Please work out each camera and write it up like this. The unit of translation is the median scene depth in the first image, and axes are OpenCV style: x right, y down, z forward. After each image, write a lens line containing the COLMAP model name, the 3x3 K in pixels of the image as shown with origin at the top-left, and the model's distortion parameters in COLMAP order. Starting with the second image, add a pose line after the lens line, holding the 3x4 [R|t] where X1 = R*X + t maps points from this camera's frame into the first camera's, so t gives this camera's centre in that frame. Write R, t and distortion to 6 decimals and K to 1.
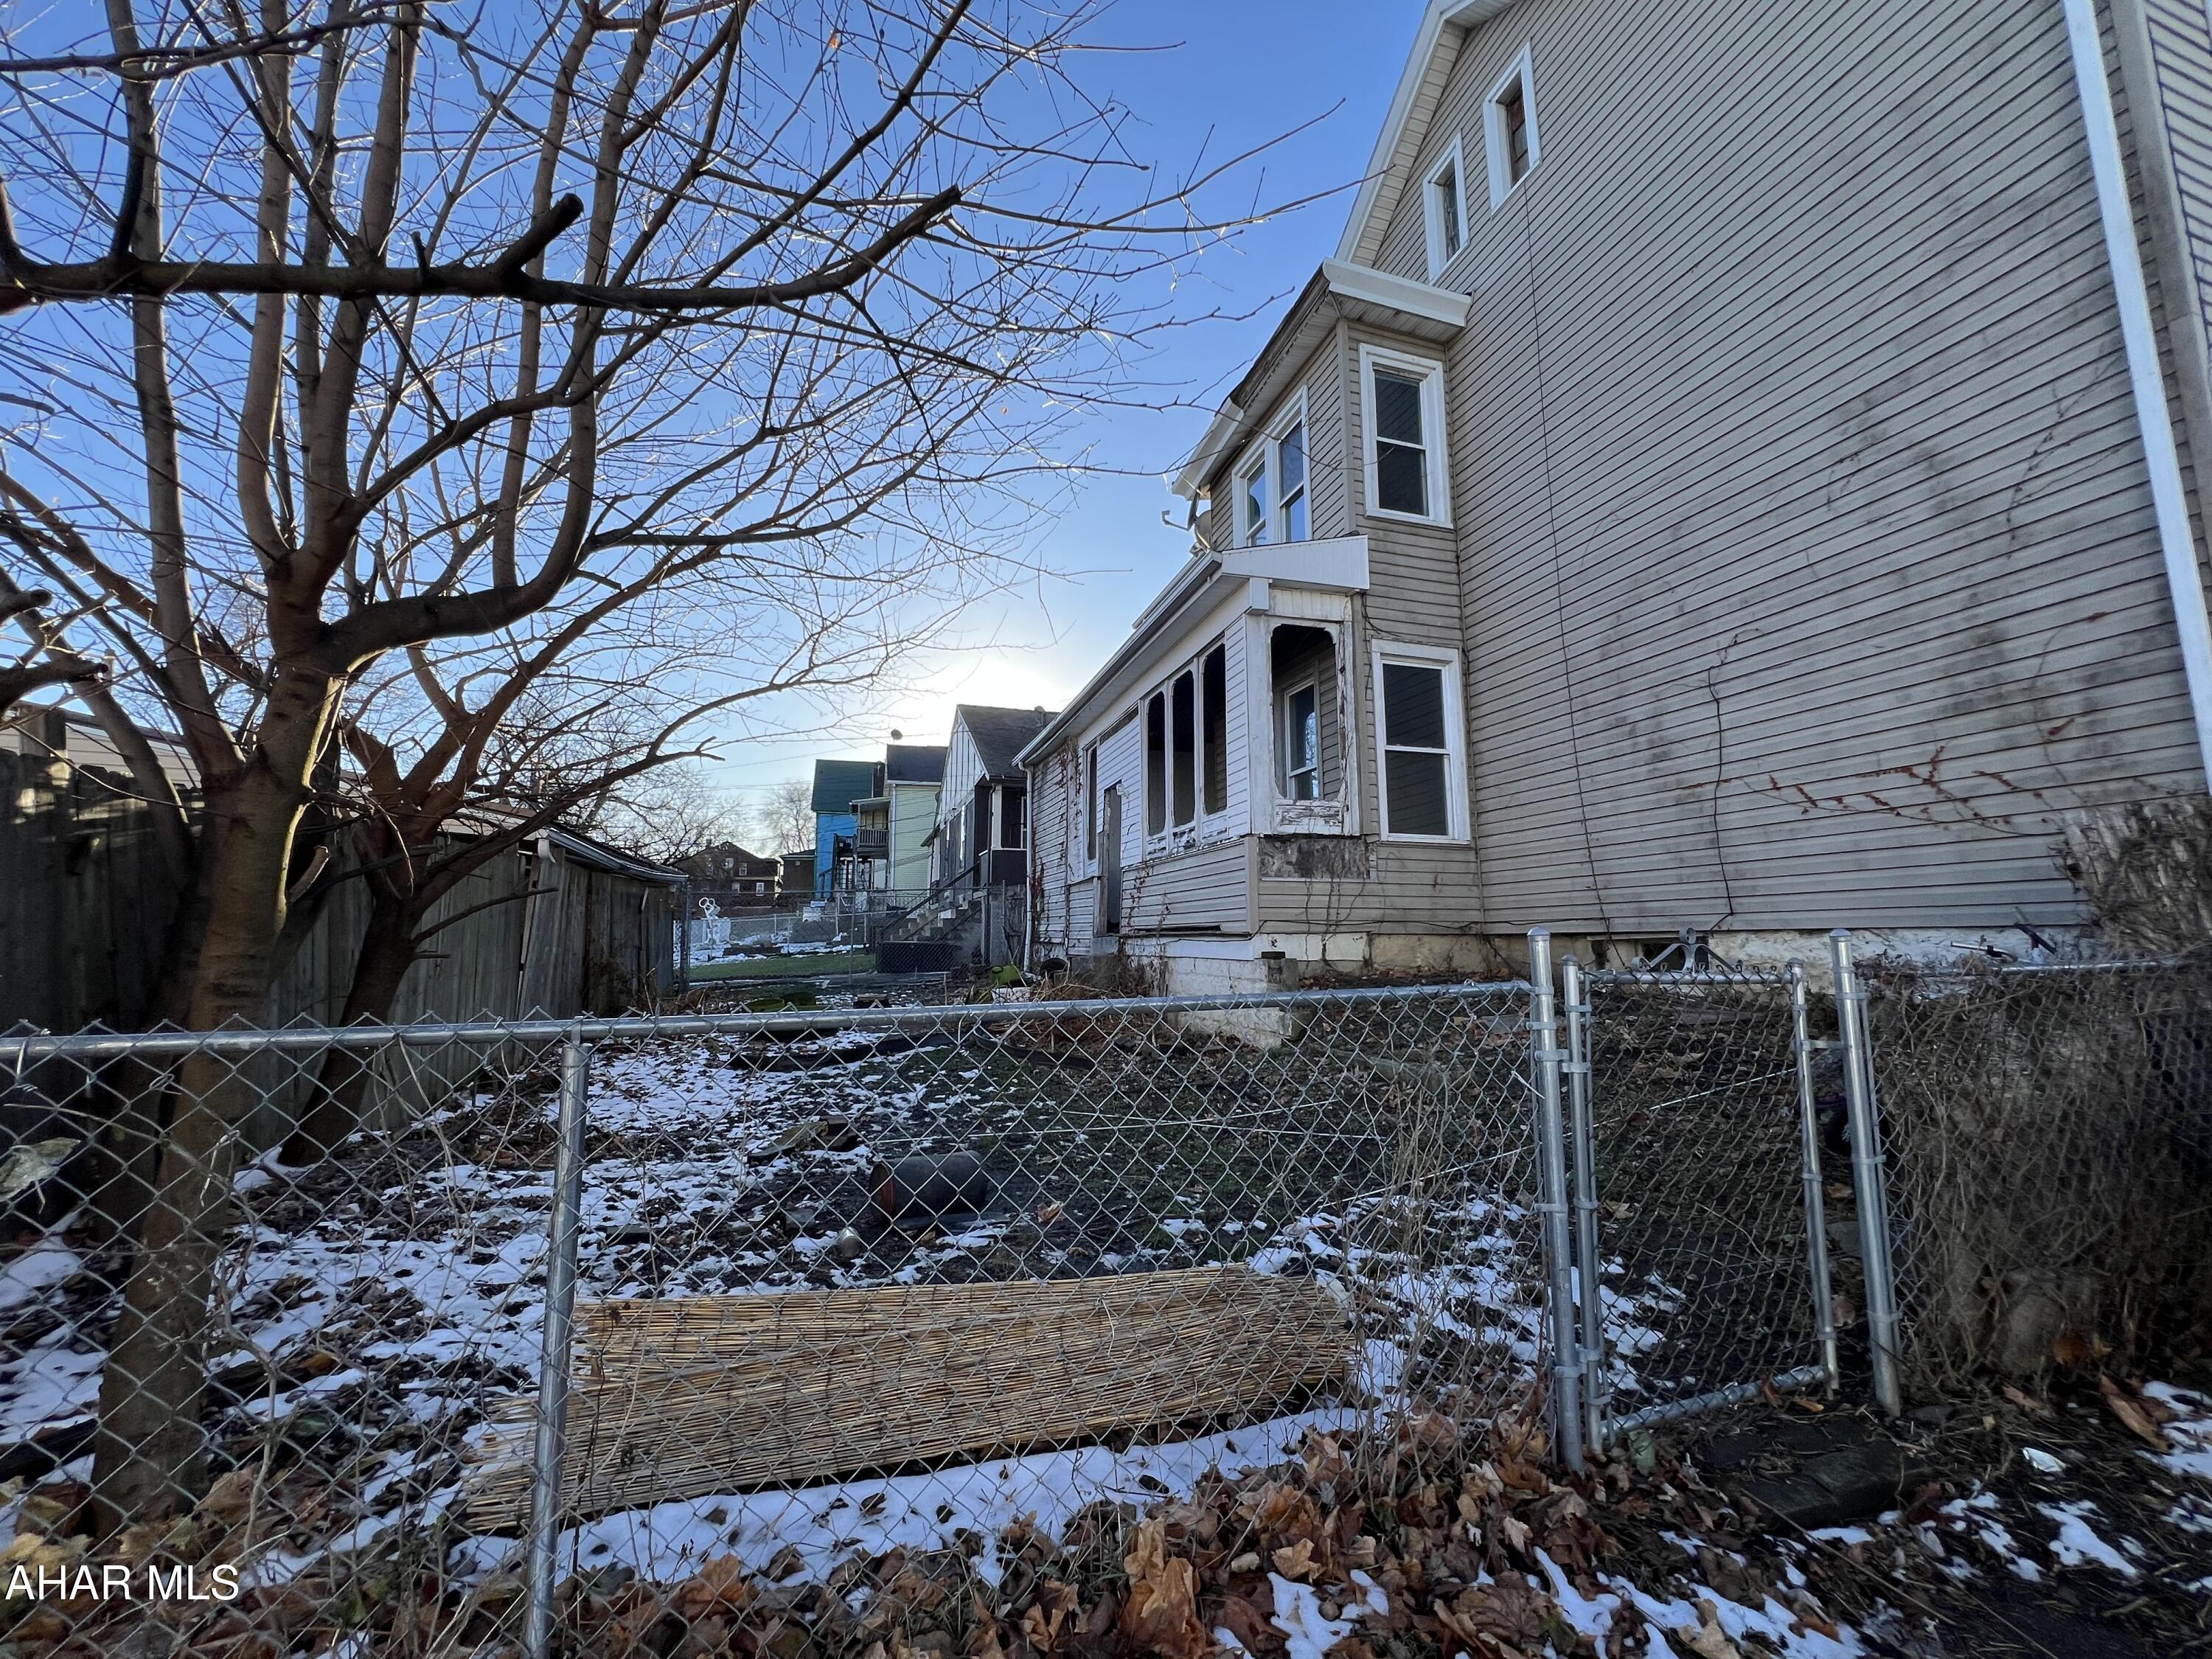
lens RADIAL K [[892.7, 0, 1106.0], [0, 892.7, 829.5], [0, 0, 1]] dist [-0.002375, -0.000460]
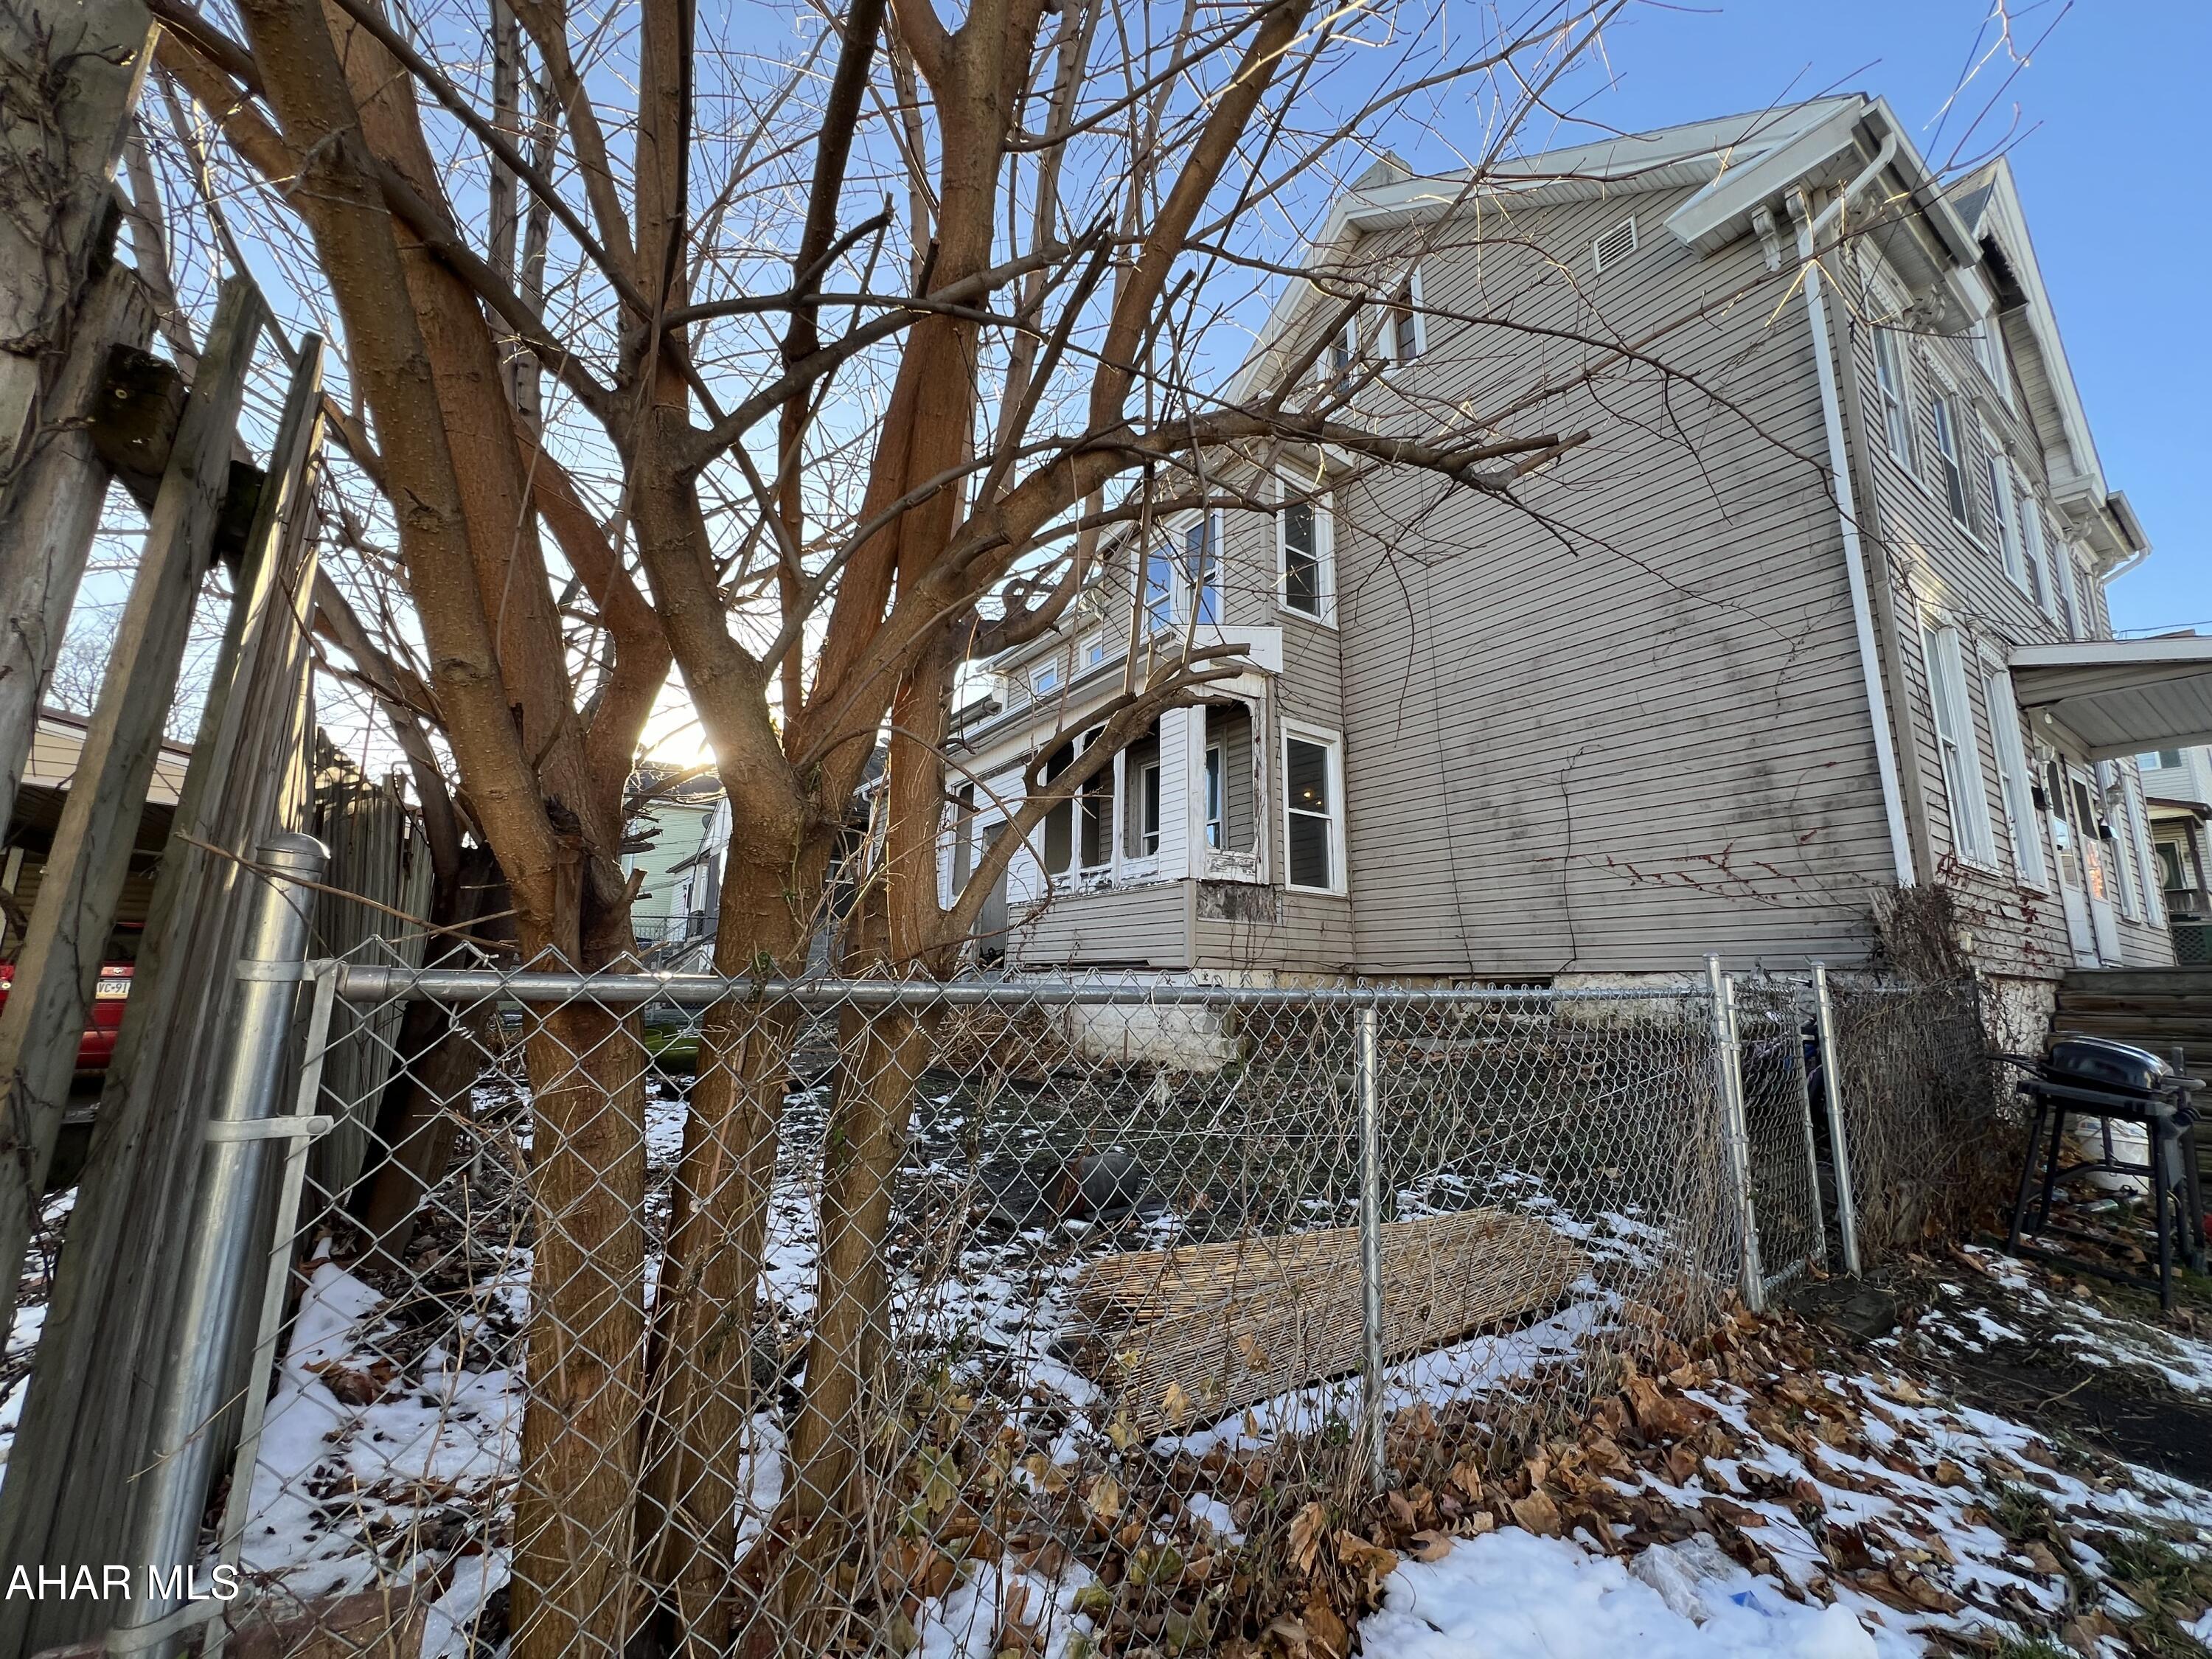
lens RADIAL K [[892.7, 0, 1106.0], [0, 892.7, 829.5], [0, 0, 1]] dist [-0.002375, -0.000460]
pose [[0.950451, 0.070766, 0.302713, -0.299340], [-0.055796, 0.996766, -0.057831, 0.015980], [-0.305826, 0.038075, 0.951326, -0.033448]]
